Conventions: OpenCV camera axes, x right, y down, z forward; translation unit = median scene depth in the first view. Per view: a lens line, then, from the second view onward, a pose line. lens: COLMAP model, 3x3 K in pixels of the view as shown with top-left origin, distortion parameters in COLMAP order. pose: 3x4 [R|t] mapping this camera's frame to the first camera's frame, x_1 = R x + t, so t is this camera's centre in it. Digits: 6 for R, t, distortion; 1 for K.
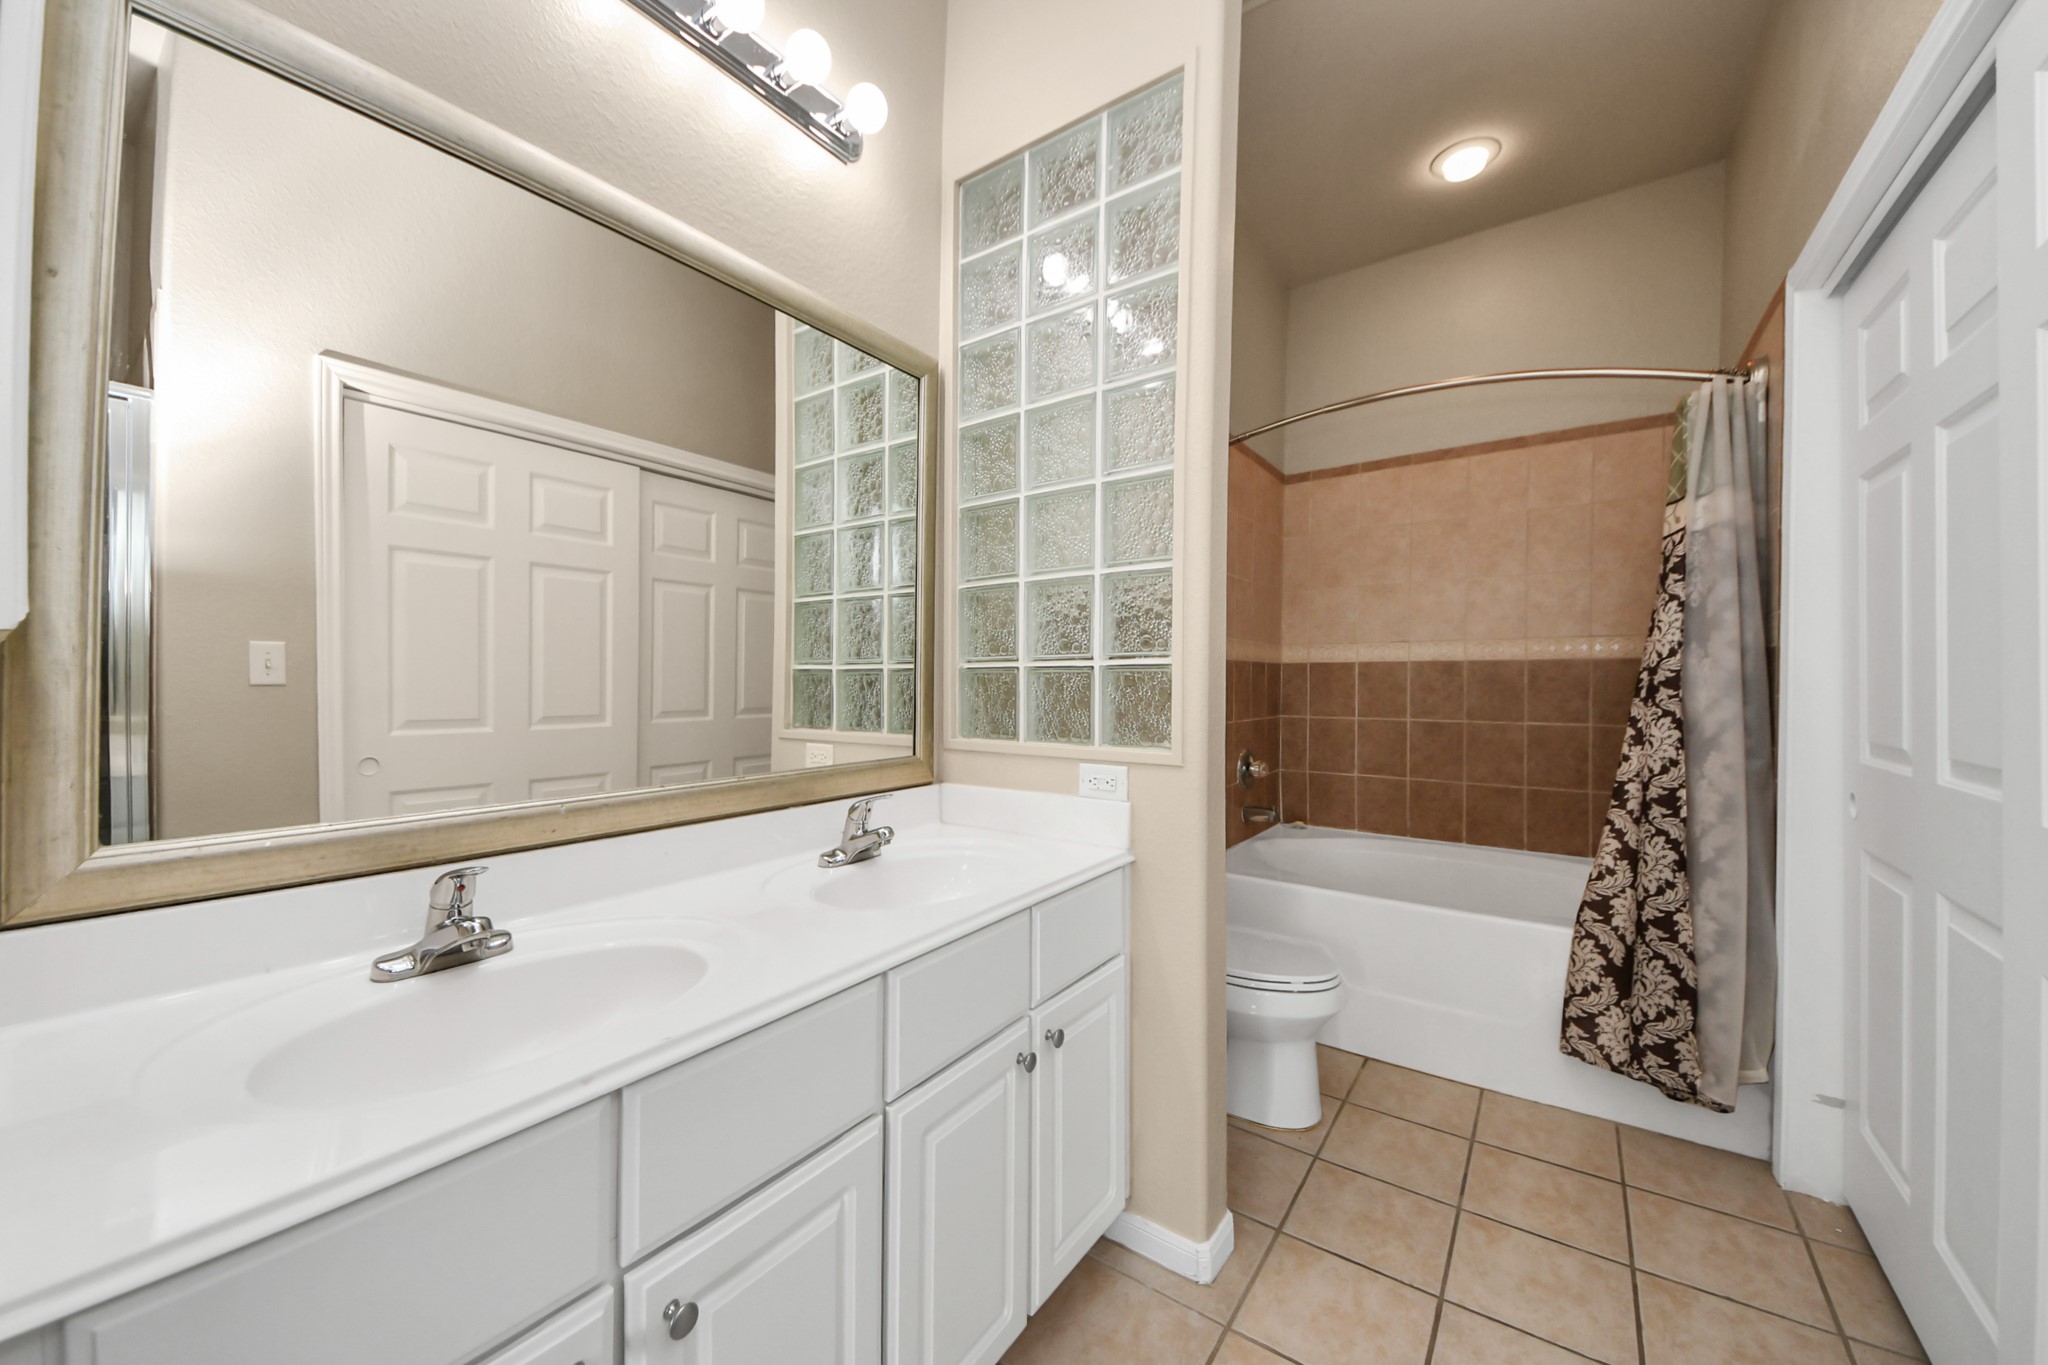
lens RADIAL K [[753.8, 0, 1002.3], [0, 753.8, 676.5], [0, 0, 1]] dist [0.047152, -0.027653]
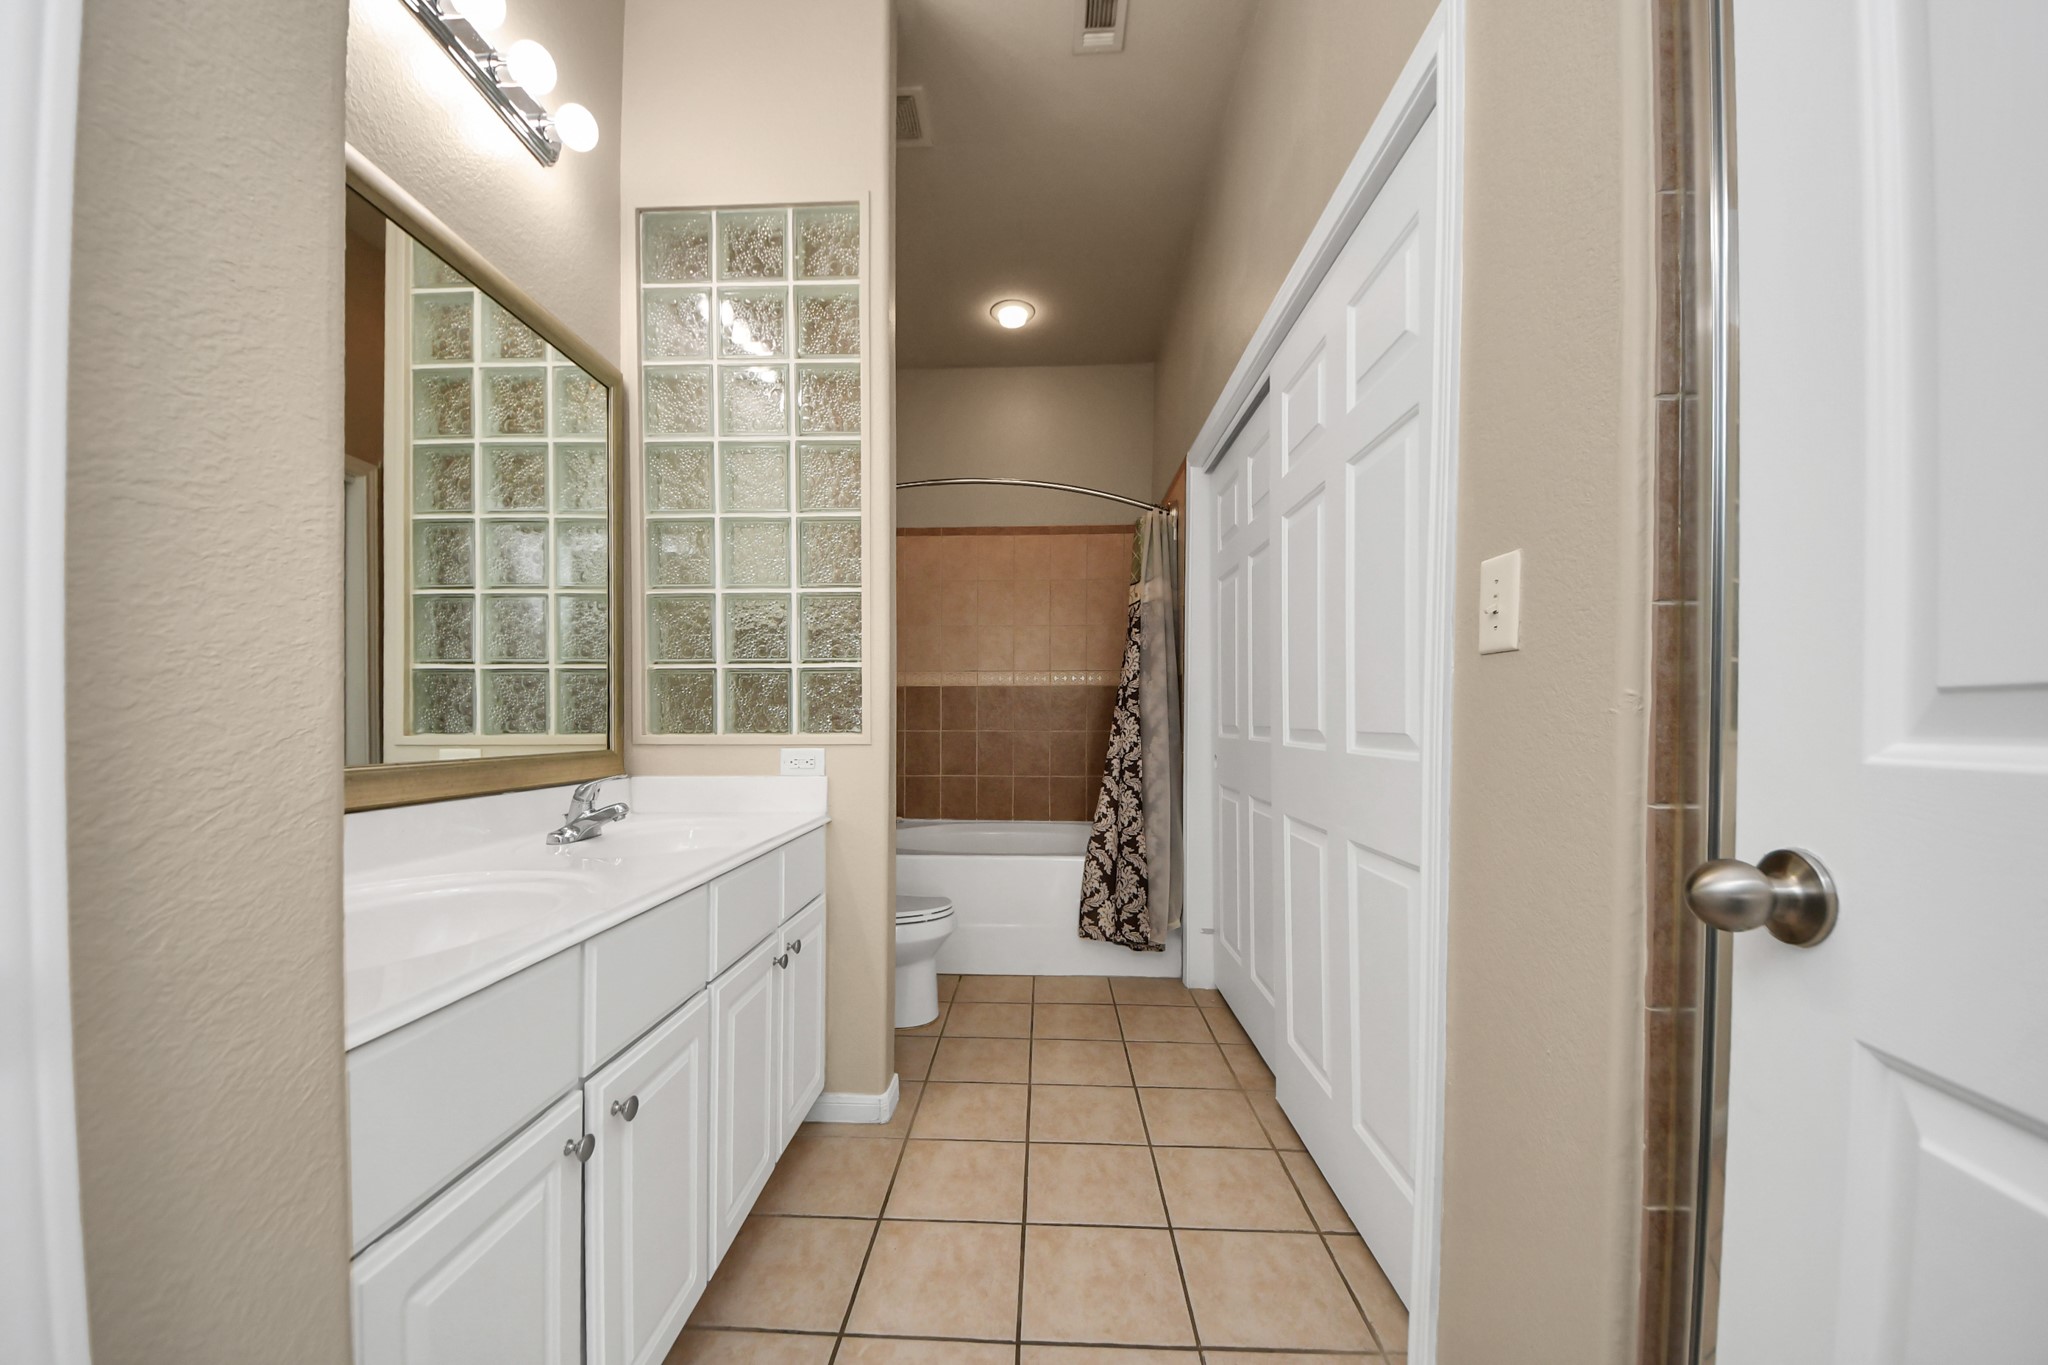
lens RADIAL K [[768.9, 0, 998.8], [0, 768.9, 721.1], [0, 0, 1]] dist [0.022987, -0.000074]
pose [[0.836820, 0.003112, 0.547469, -0.252351], [-0.004750, 0.999987, 0.001577, 0.061162], [-0.547457, -0.003920, 0.836824, -0.195223]]
